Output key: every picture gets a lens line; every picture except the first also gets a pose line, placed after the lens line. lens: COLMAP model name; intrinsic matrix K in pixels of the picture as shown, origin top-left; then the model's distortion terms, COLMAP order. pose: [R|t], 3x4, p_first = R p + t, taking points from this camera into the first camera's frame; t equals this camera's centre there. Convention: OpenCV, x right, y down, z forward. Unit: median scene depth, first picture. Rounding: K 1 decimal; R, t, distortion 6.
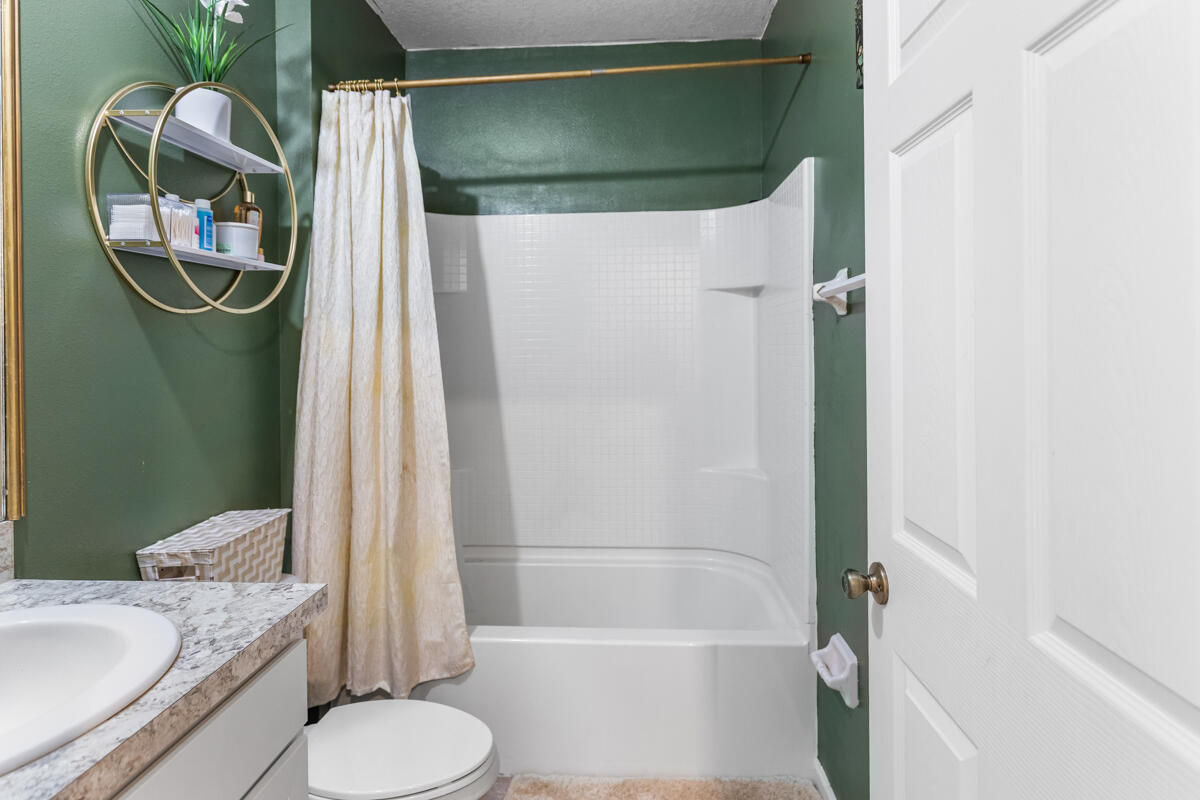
lens RADIAL K [[646.7, 0, 598.3], [0, 646.7, 343.0], [0, 0, 1]] dist [-0.001077, -0.000616]
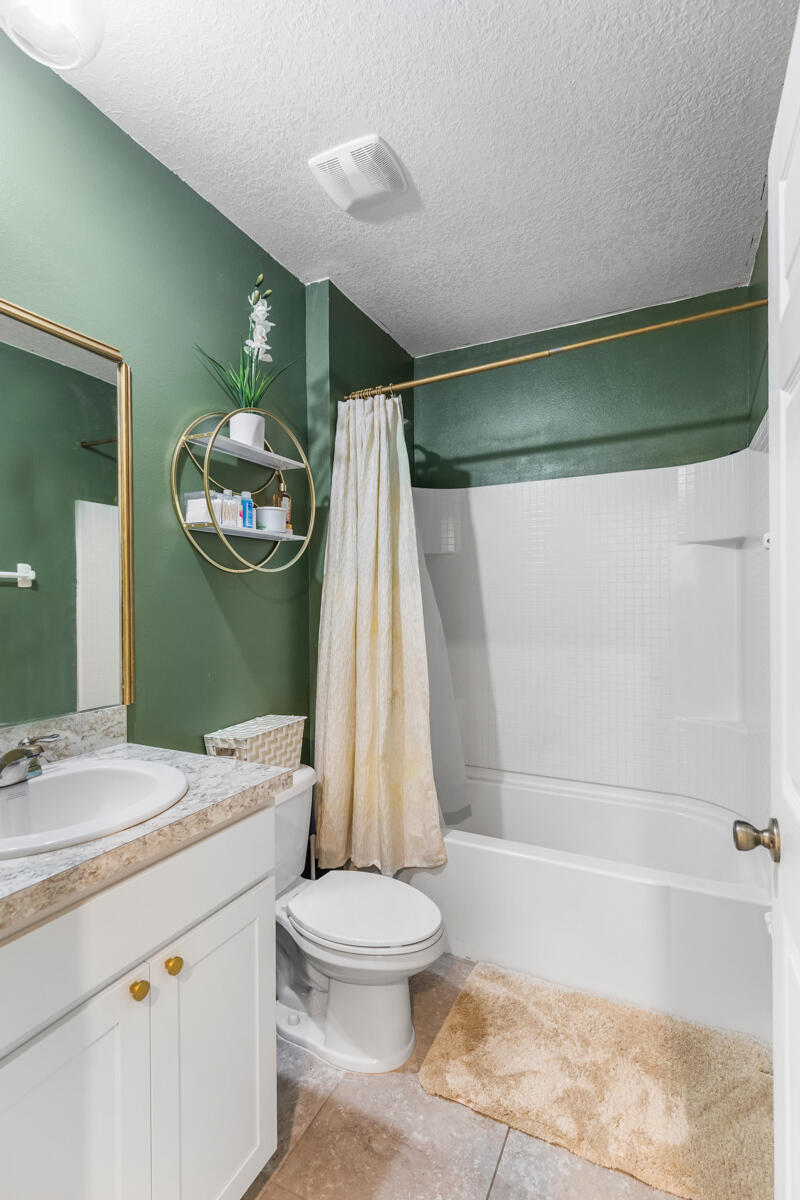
lens RADIAL K [[558.7, 0, 397.9], [0, 558.7, 600.1], [0, 0, 1]] dist [0.009373, -0.000977]
pose [[0.918391, 0.003918, -0.395654, 0.139816], [-0.002398, 0.999988, 0.004338, 0.006967], [0.395666, -0.003036, 0.918389, 0.006352]]
